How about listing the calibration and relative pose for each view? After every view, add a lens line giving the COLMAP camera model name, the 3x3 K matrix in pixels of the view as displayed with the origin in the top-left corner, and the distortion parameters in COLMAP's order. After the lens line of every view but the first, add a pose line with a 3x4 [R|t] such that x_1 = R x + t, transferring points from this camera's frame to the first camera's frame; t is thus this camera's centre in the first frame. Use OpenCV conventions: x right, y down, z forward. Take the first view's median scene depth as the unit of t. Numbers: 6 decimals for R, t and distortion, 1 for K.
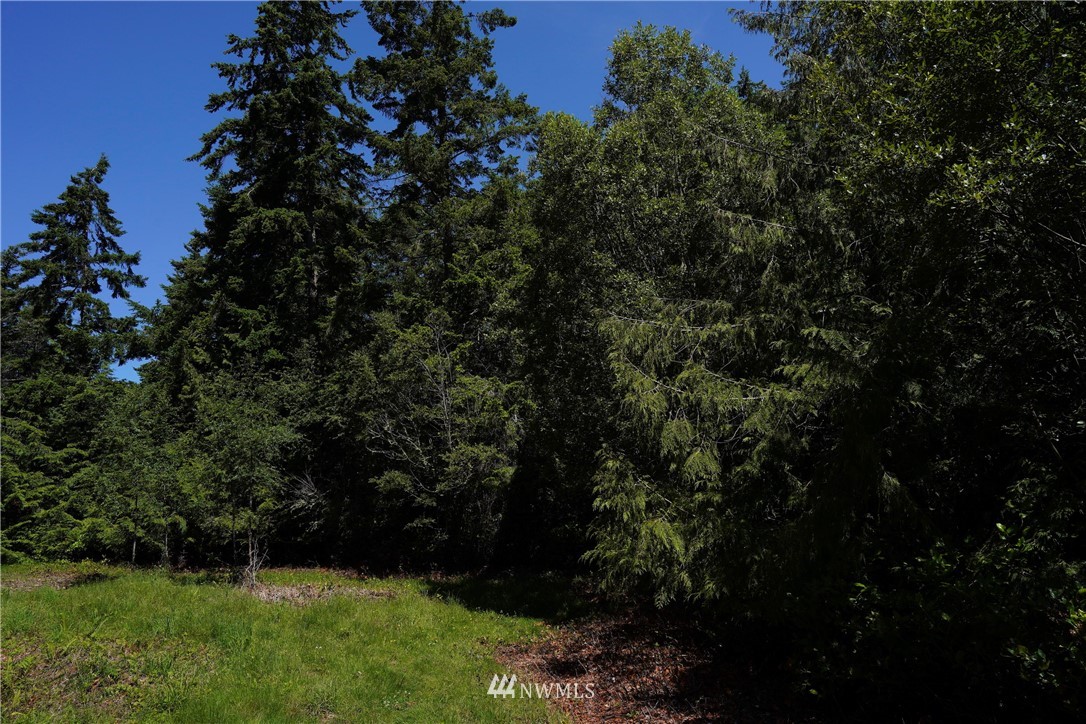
lens RADIAL K [[715.3, 0, 557.2], [0, 715.3, 359.5], [0, 0, 1]] dist [0.005169, 0.001665]
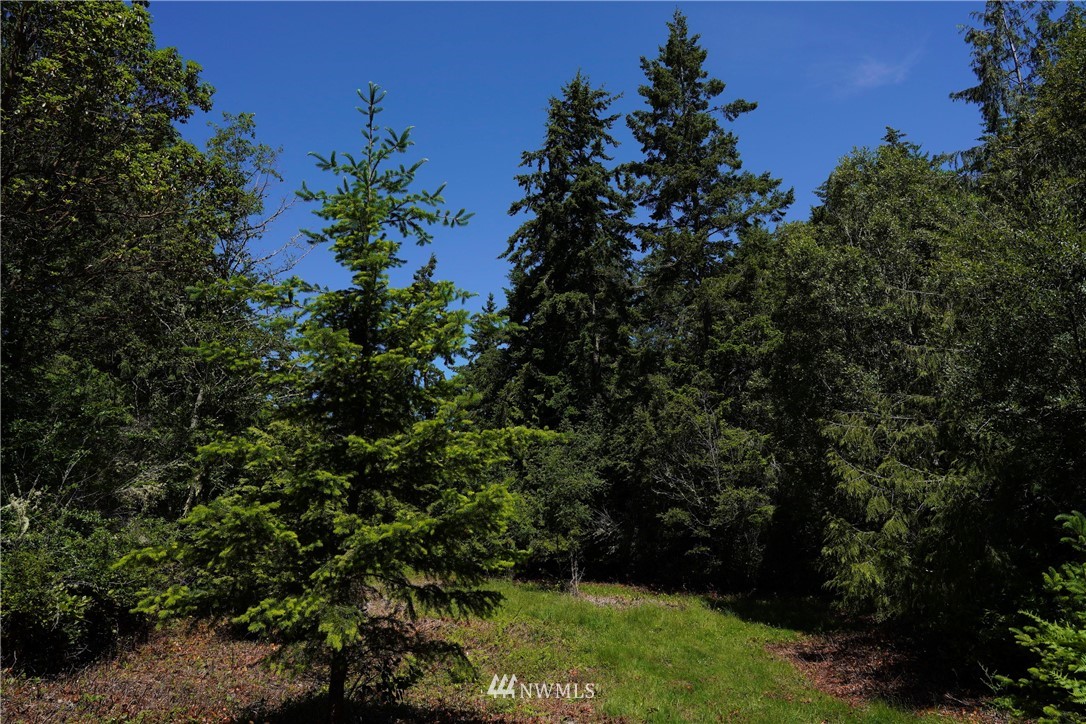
lens RADIAL K [[770.4, 0, 570.6], [0, 770.4, 364.2], [0, 0, 1]] dist [0.032451, 0.001805]
pose [[0.948139, -0.049640, -0.313955, 0.032312], [0.049997, 0.998725, -0.006920, -0.088235], [0.313899, -0.009136, 0.949413, -0.308469]]
